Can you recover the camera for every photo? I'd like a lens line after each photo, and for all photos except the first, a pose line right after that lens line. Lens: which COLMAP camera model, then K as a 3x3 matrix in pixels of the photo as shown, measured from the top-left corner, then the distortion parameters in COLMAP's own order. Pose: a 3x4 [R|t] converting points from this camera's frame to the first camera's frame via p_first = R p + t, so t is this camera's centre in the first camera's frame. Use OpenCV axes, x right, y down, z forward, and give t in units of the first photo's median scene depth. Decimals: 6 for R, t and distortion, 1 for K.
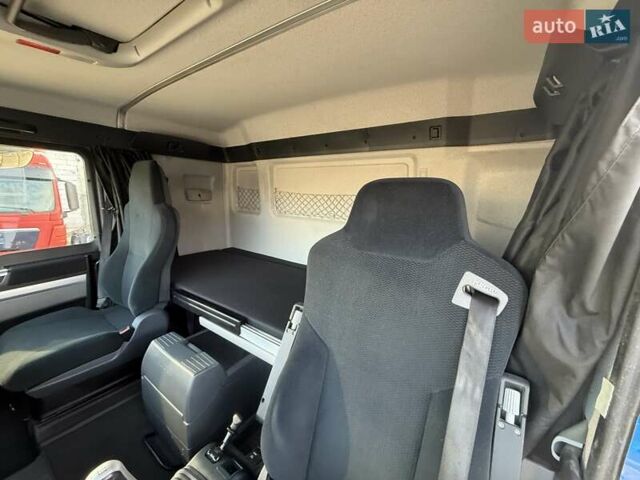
lens RADIAL K [[258.4, 0, 320.3], [0, 258.4, 242.4], [0, 0, 1]] dist [-0.000308, 0.000162]
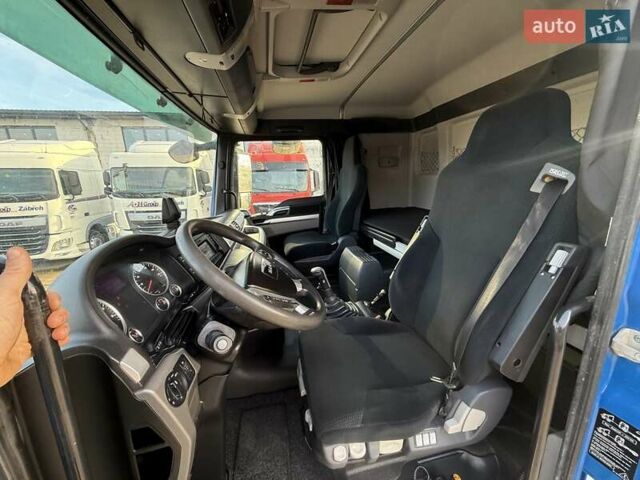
lens RADIAL K [[258.4, 0, 320.3], [0, 258.4, 242.4], [0, 0, 1]] dist [-0.000308, 0.000162]
pose [[0.733343, 0.100159, -0.672440, 0.257026], [-0.056916, 0.994661, 0.086083, 0.174552], [0.677472, -0.024856, 0.735128, -0.241316]]
